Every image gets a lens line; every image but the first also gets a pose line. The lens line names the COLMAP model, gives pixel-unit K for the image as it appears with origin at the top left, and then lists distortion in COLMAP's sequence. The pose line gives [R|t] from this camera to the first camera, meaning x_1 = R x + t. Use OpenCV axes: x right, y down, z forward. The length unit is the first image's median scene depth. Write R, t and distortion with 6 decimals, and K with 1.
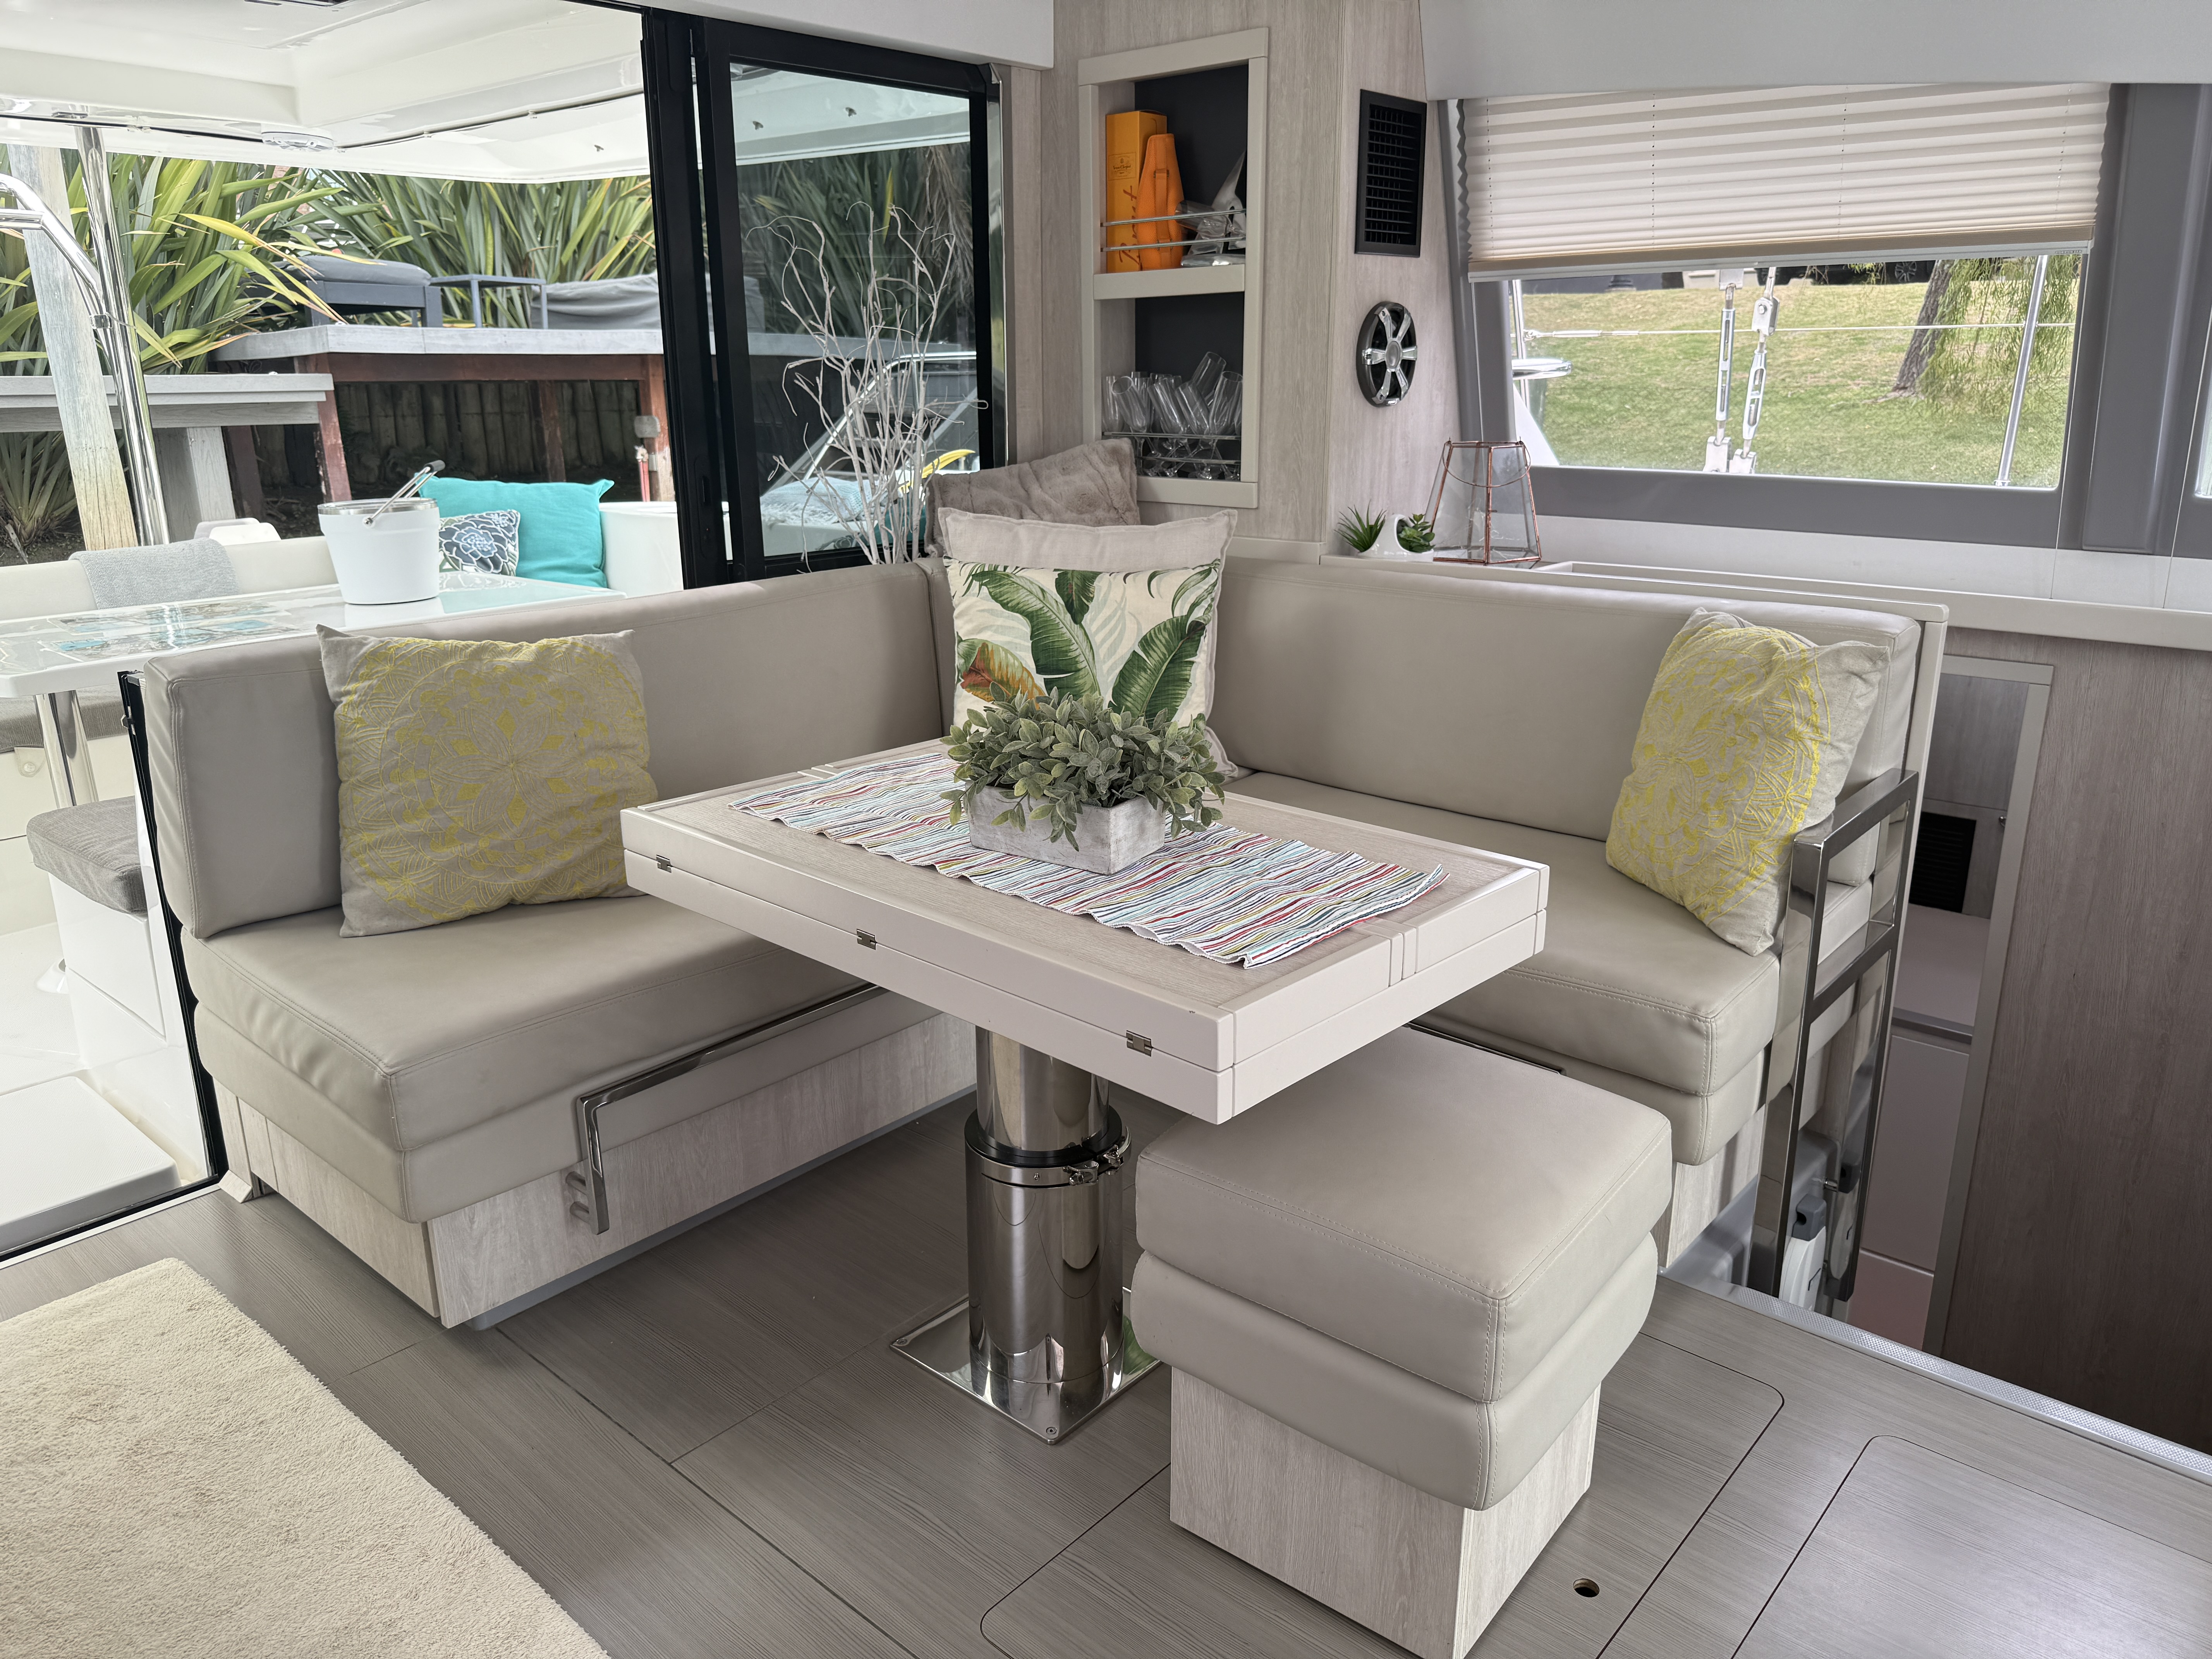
lens RADIAL K [[1575.1, 0, 1113.4], [0, 1575.1, 817.1], [0, 0, 1]] dist [0.040893, -0.052621]
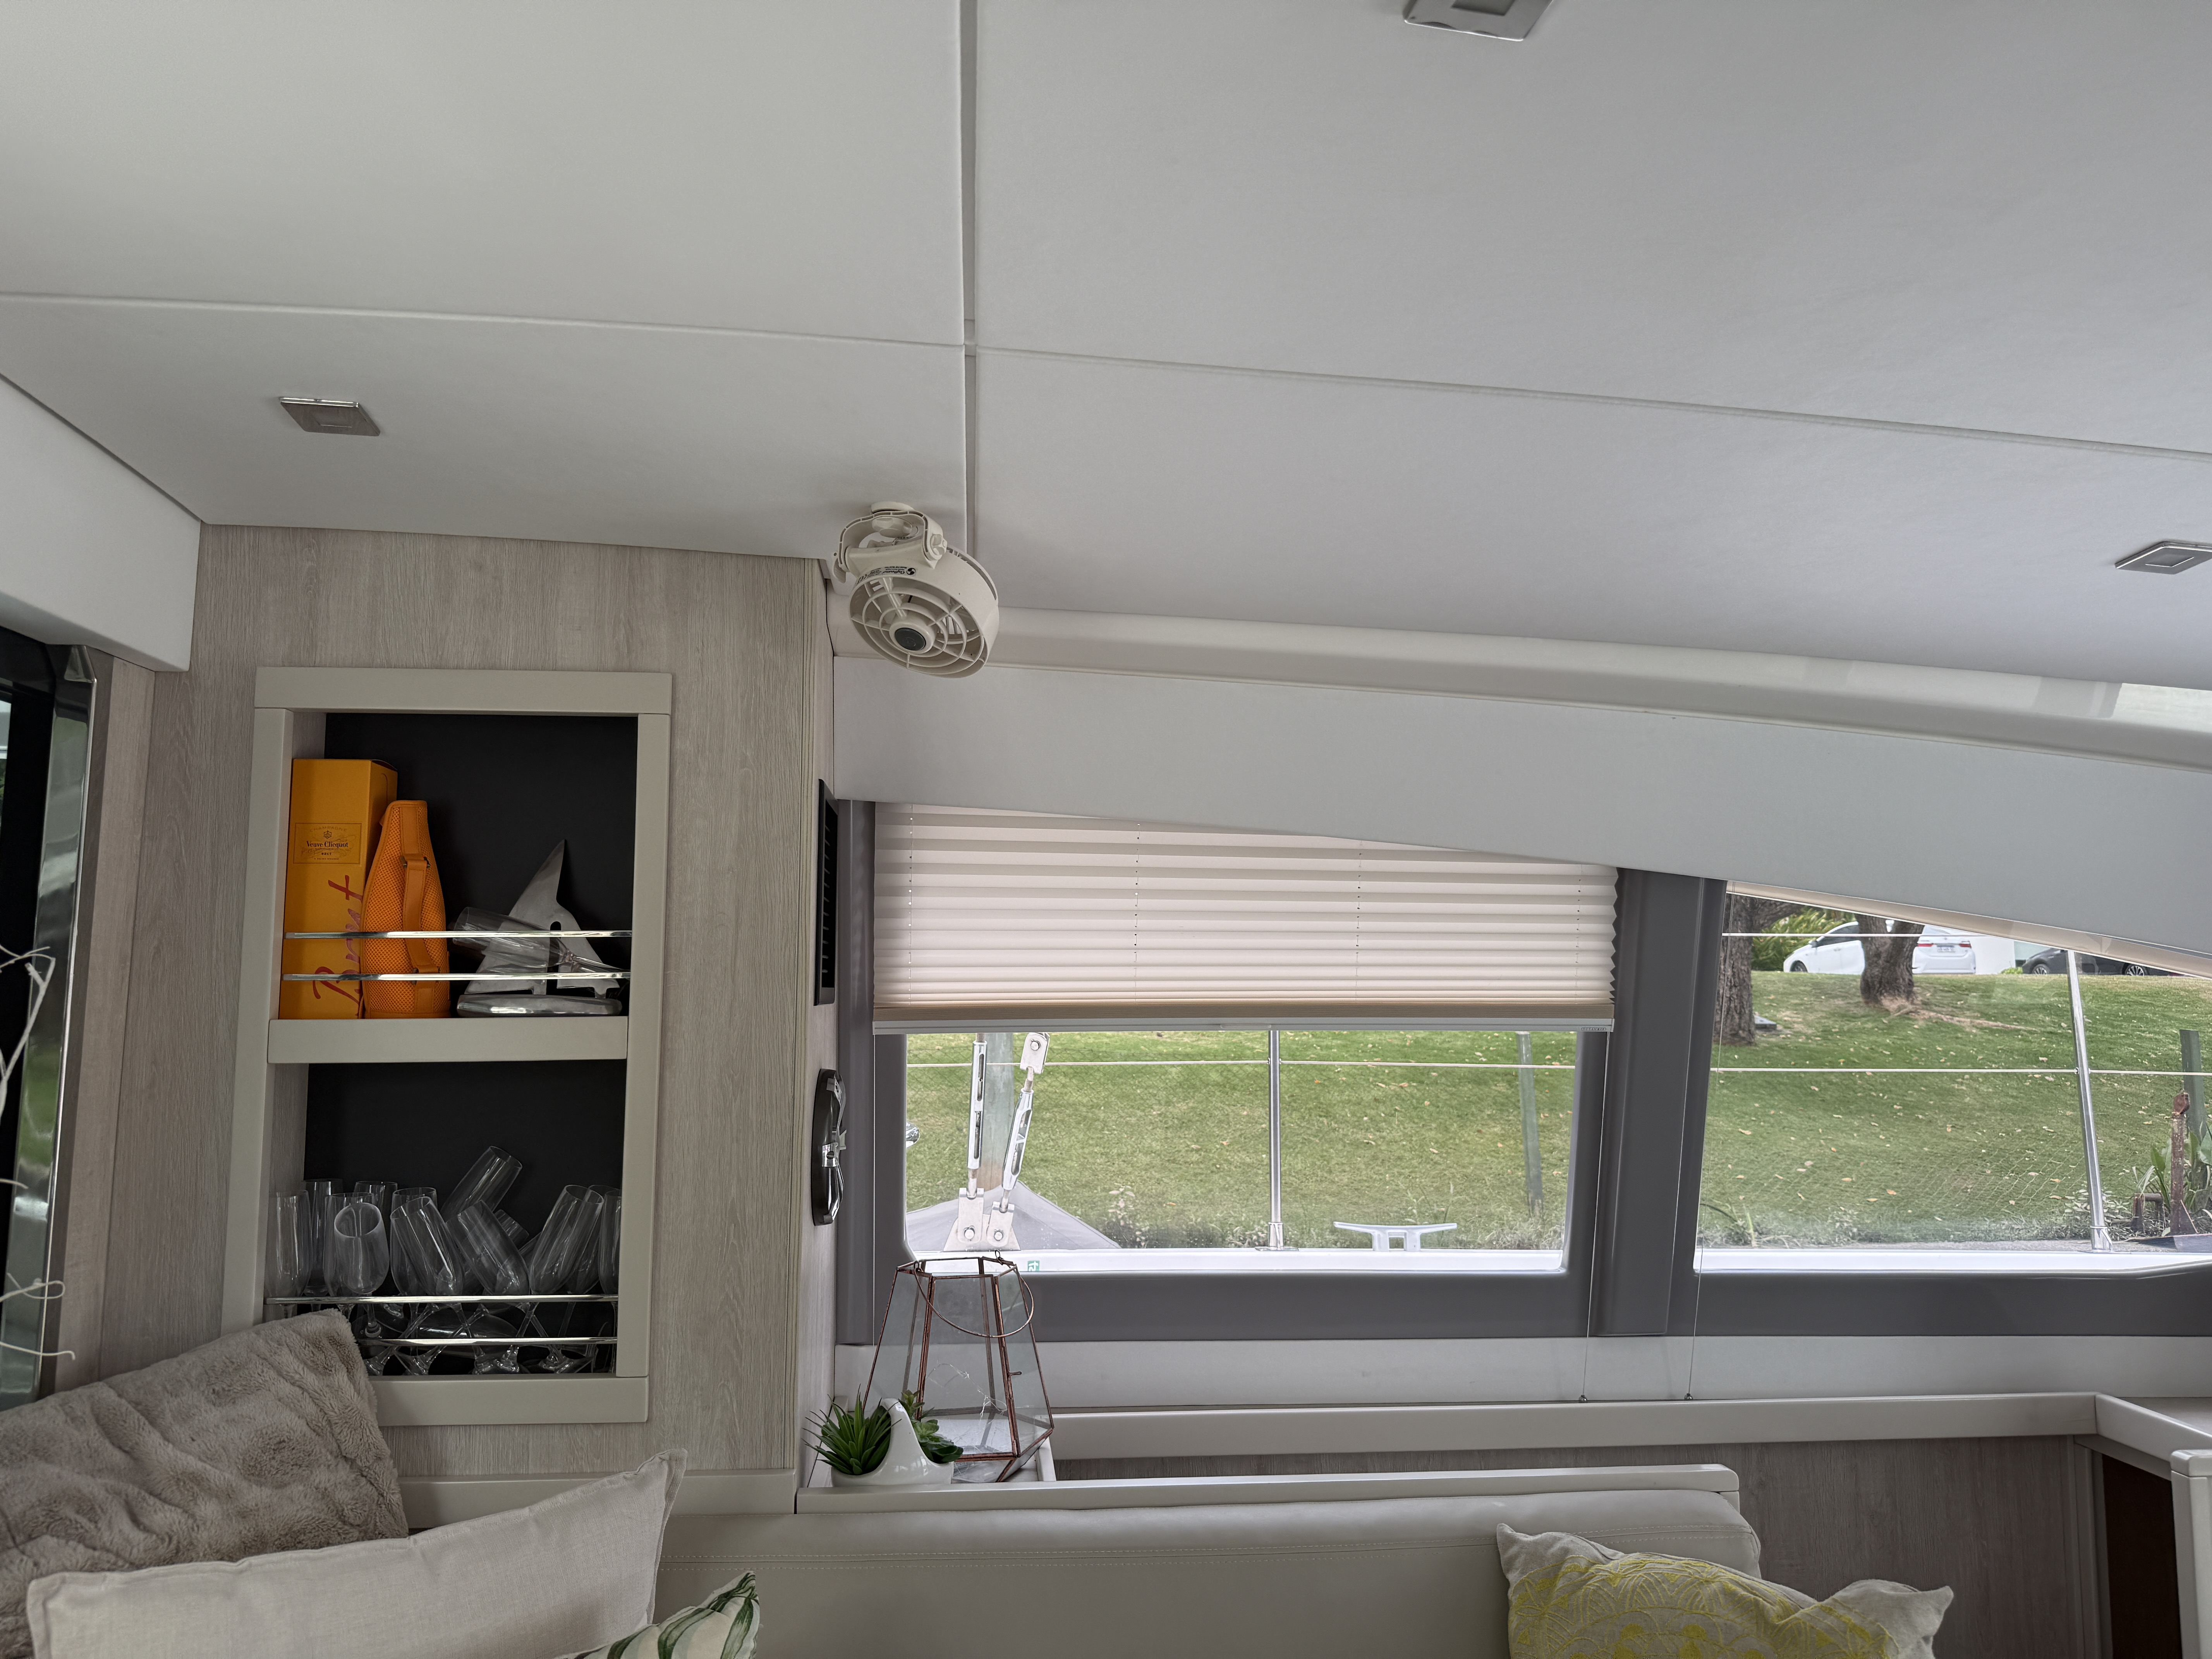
lens RADIAL K [[1575.1, 0, 1098.0], [0, 1575.1, 853.5], [0, 0, 1]] dist [0.040893, -0.052621]
pose [[0.689255, 0.072236, 0.720909, -0.230131], [0.196257, 0.939202, -0.281749, -0.198129], [-0.697431, 0.335680, 0.633173, 0.460716]]
